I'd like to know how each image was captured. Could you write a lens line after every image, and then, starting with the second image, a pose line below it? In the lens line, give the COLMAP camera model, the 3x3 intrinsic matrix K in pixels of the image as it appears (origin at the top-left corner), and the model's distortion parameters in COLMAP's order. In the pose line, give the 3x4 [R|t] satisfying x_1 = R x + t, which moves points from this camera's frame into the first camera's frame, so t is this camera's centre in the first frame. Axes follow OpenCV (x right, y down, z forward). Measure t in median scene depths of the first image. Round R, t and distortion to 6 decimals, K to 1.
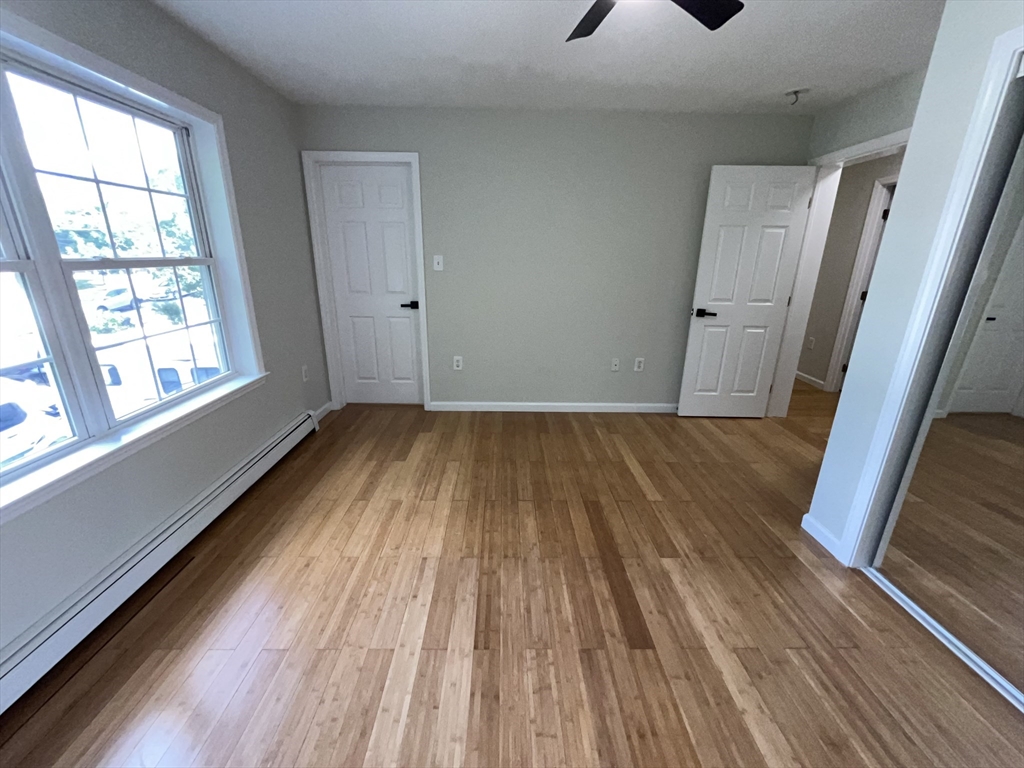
lens RADIAL K [[413.0, 0, 510.9], [0, 413.0, 383.8], [0, 0, 1]] dist [-0.001291, -0.000112]
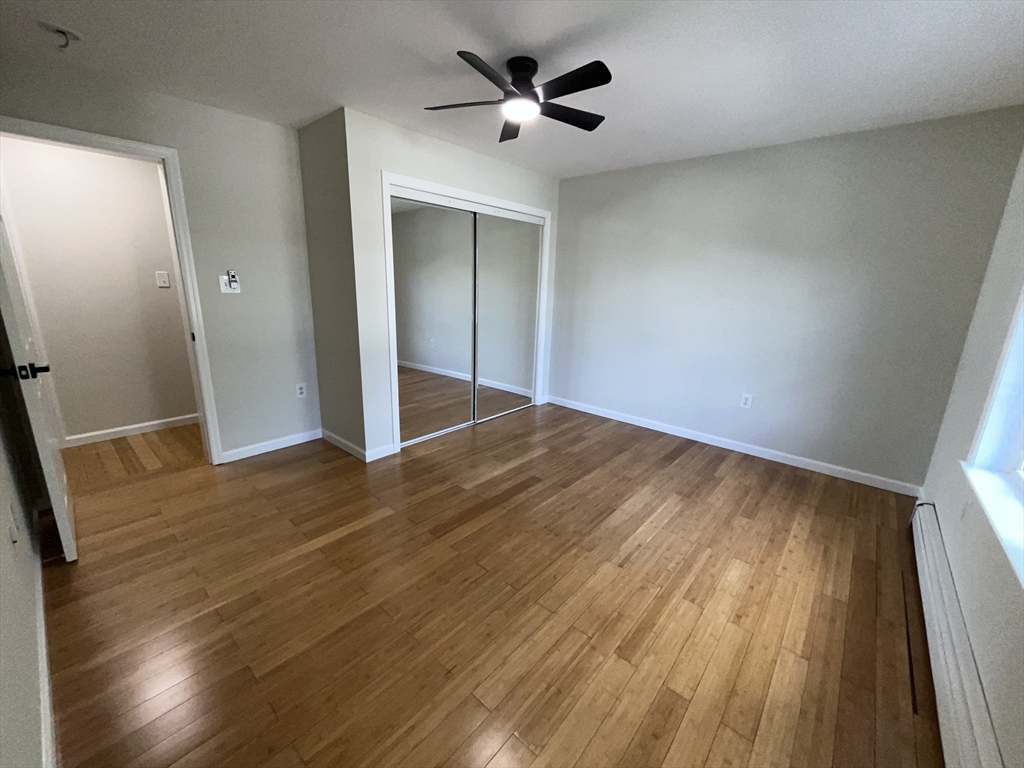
lens RADIAL K [[413.0, 0, 510.9], [0, 413.0, 383.8], [0, 0, 1]] dist [-0.001291, -0.000112]
pose [[-0.742911, -0.197857, 0.639480, -0.592658], [0.161671, 0.874002, 0.458239, -0.527773], [-0.649573, 0.443816, -0.617318, 1.649245]]
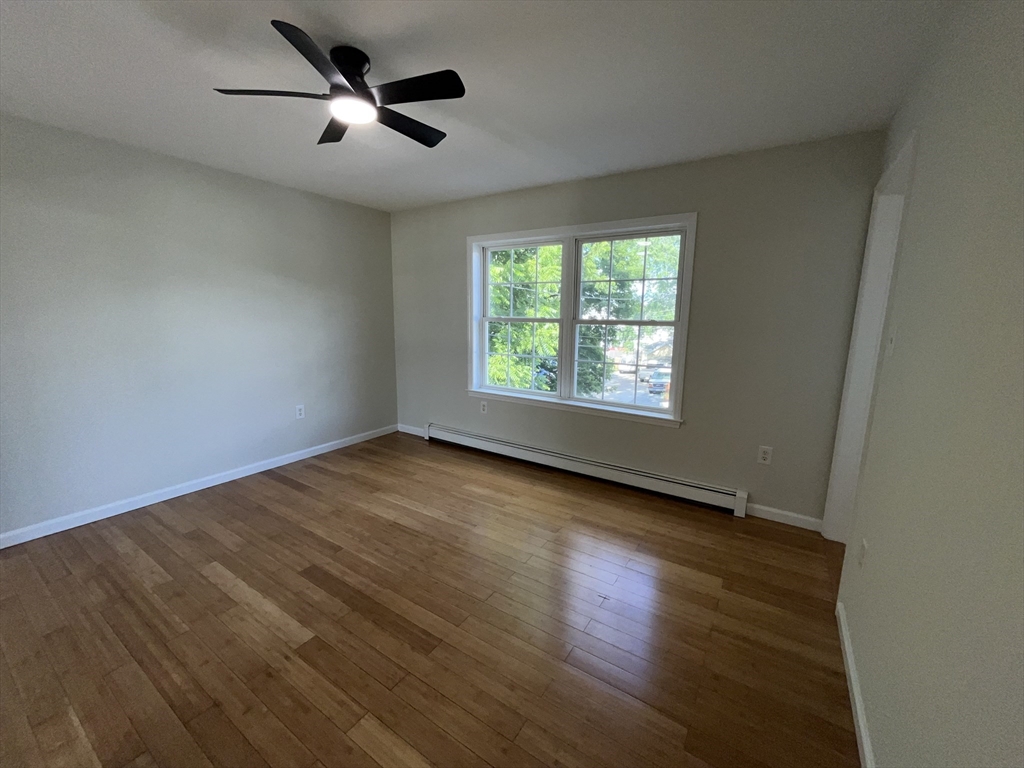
lens RADIAL K [[413.0, 0, 510.9], [0, 413.0, 383.8], [0, 0, 1]] dist [-0.001291, -0.000112]
pose [[-0.560082, 0.120728, -0.819593, 0.816481], [-0.268739, 0.909347, 0.317596, -0.492126], [0.783638, 0.398136, -0.476865, 1.583119]]
